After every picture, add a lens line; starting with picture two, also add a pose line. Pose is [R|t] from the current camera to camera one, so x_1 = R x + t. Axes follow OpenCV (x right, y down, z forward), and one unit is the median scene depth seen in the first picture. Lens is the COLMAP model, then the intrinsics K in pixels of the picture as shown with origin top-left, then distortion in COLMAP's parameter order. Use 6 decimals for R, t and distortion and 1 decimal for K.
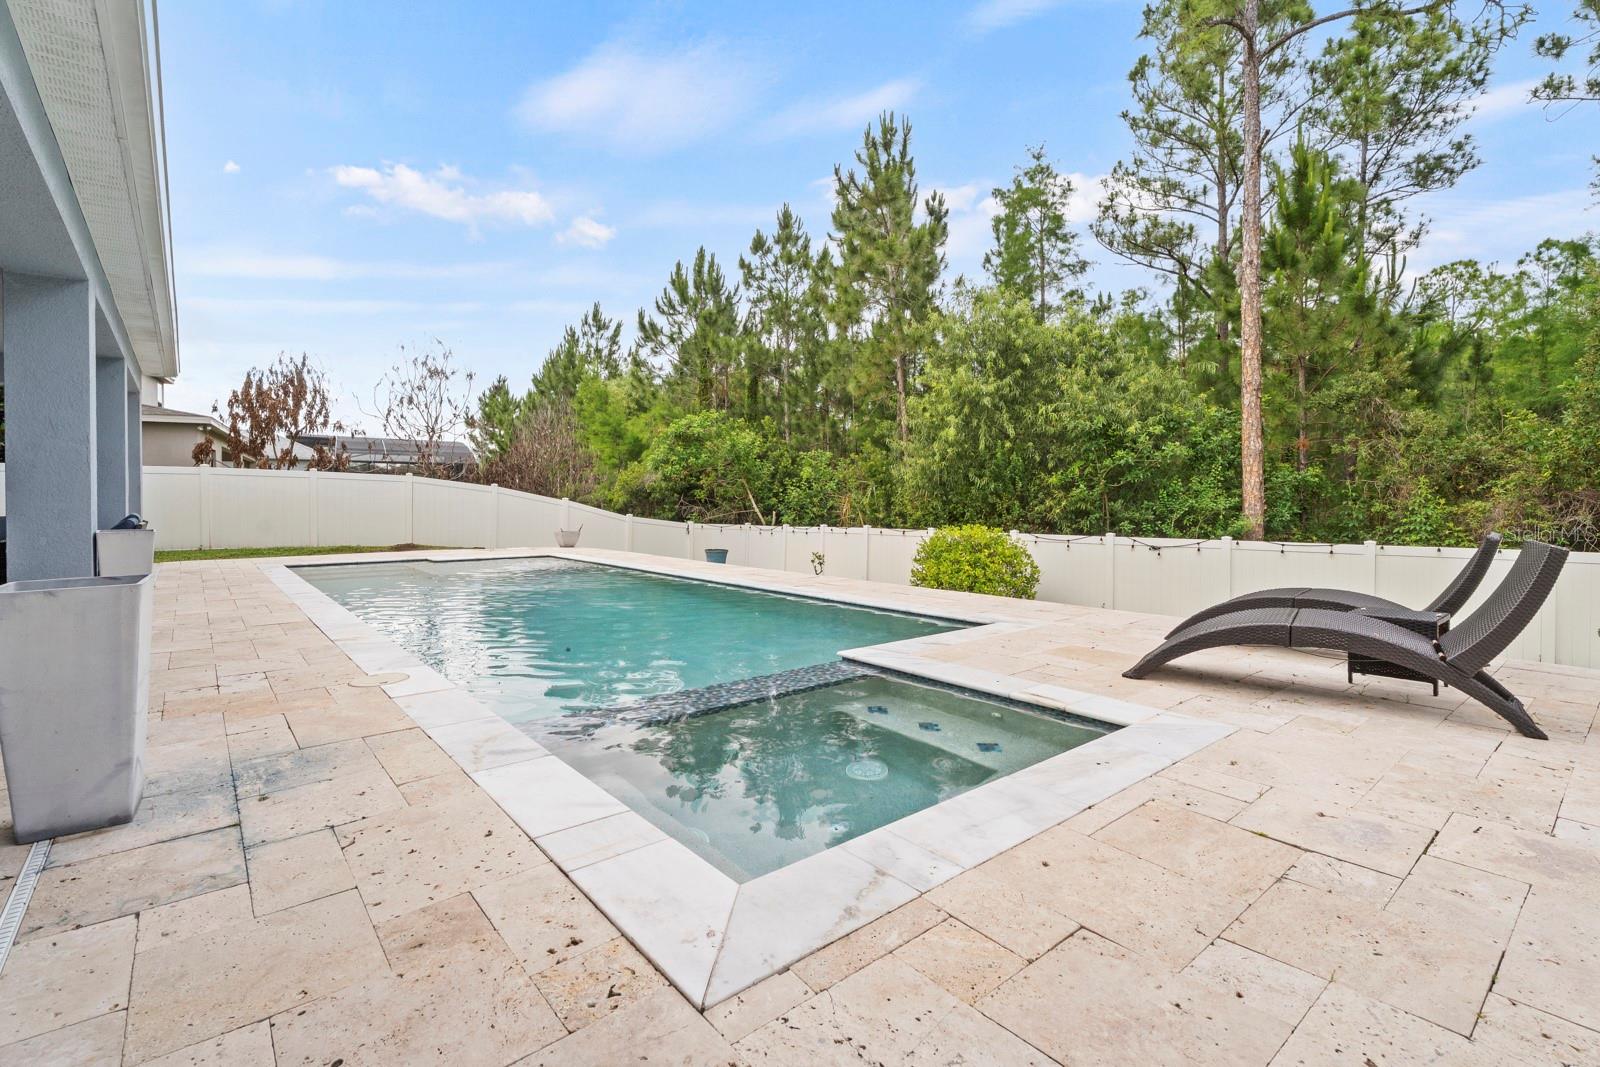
lens RADIAL K [[728.8, 0, 801.8], [0, 728.8, 507.9], [0, 0, 1]] dist [-0.000472, -0.000292]
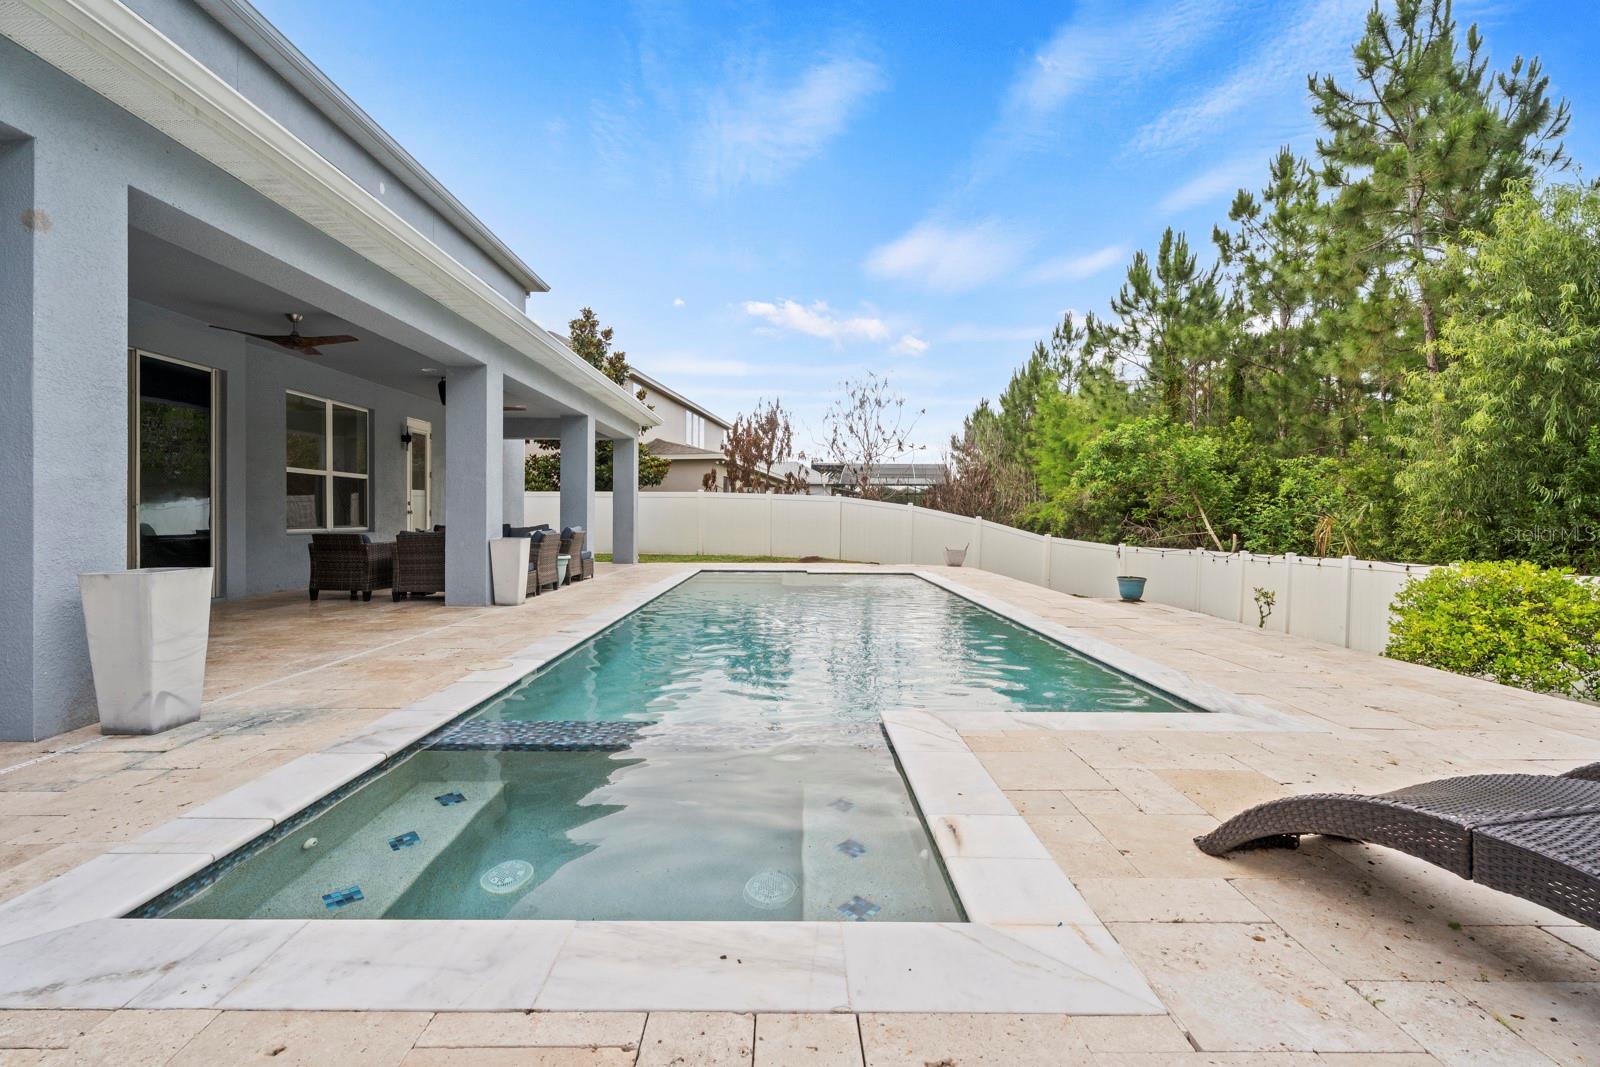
lens RADIAL K [[728.8, 0, 799.5], [0, 728.8, 527.6], [0, 0, 1]] dist [0.000729, -0.000675]
pose [[0.771997, 0.013598, -0.635480, 0.101748], [-0.012915, 0.999900, 0.005705, -0.001168], [0.635494, 0.003803, 0.772096, 0.069755]]
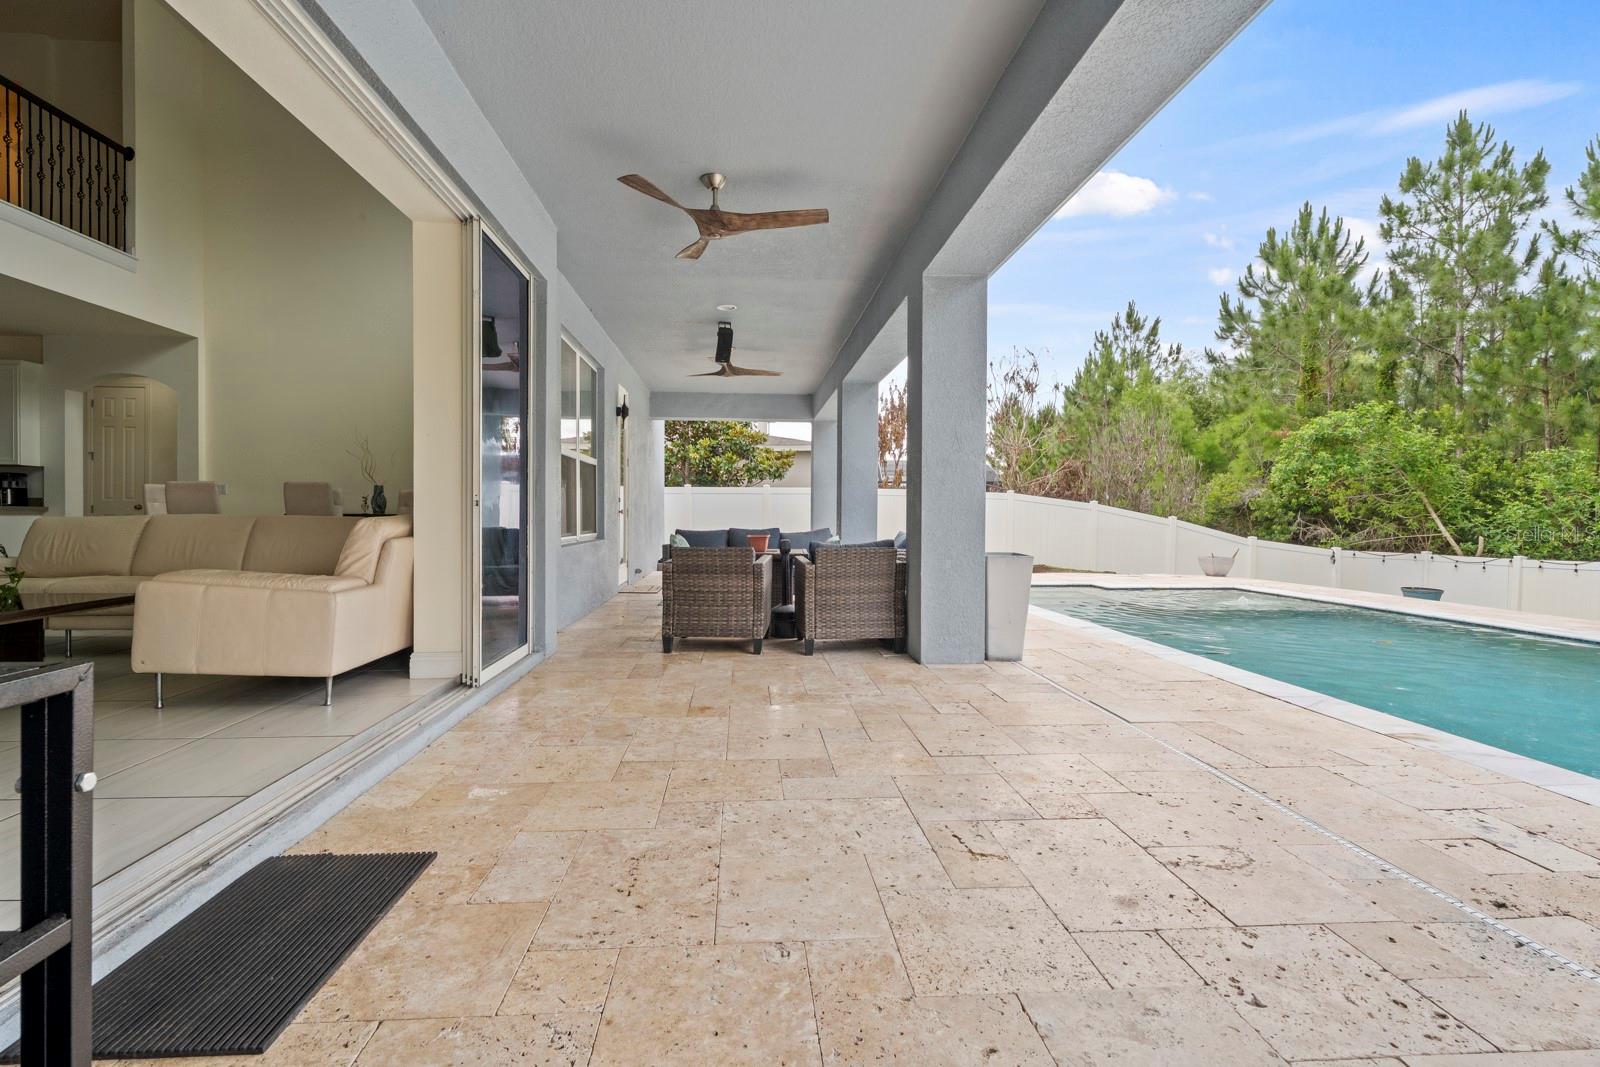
lens RADIAL K [[720.8, 0, 795.2], [0, 720.8, 525.2], [0, 0, 1]] dist [0.012368, 0.000071]
pose [[0.814950, 0.013592, -0.579372, -0.169578], [-0.013042, 0.999902, 0.005112, -0.001268], [0.579385, 0.003390, 0.815047, 0.032929]]
